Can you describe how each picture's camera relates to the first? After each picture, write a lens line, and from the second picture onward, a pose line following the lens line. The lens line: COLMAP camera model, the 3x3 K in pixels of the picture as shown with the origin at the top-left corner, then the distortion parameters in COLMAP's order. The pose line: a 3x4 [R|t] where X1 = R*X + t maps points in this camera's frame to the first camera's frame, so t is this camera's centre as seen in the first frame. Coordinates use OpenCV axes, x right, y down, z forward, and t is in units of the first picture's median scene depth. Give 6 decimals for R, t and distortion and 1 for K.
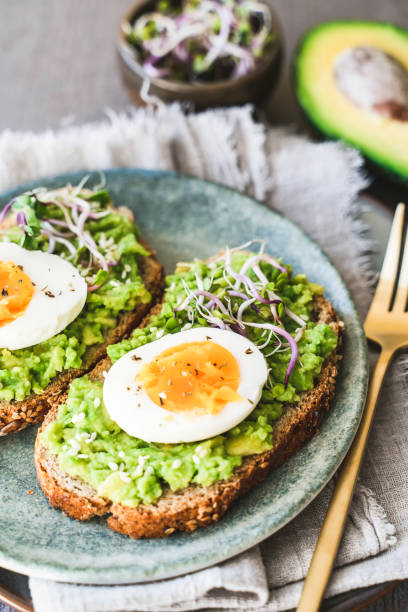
lens RADIAL K [[1338.5, 0, 204.0], [0, 1338.5, 306.0], [0, 0, 1]] dist [0.049417, 0.249423]
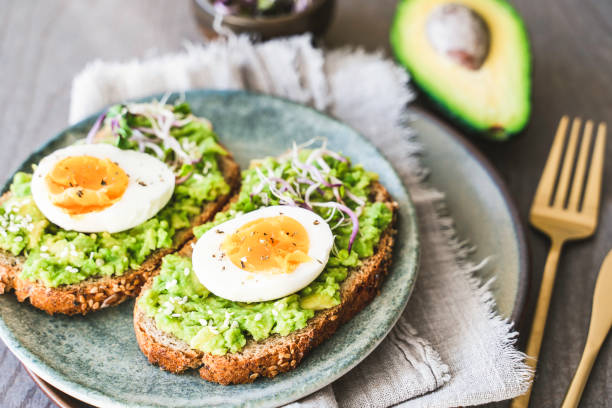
lens RADIAL K [[1338.5, 0, 306.0], [0, 1338.5, 204.0], [0, 0, 1]] dist [0.049417, 0.249423]
pose [[0.998867, -0.038431, 0.028069, -0.007258], [0.040989, 0.994431, -0.097089, 0.127257], [-0.024182, 0.098130, 0.994880, -0.153409]]
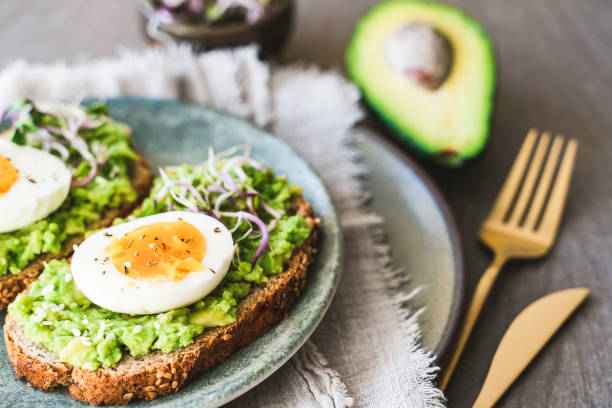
lens RADIAL K [[1338.5, 0, 306.0], [0, 1338.5, 204.0], [0, 0, 1]] dist [0.049417, 0.249423]
pose [[0.999347, 0.011860, -0.034122, 0.133418], [-0.017925, 0.982881, -0.183368, 0.197092], [0.031363, 0.183860, 0.982452, -0.013654]]
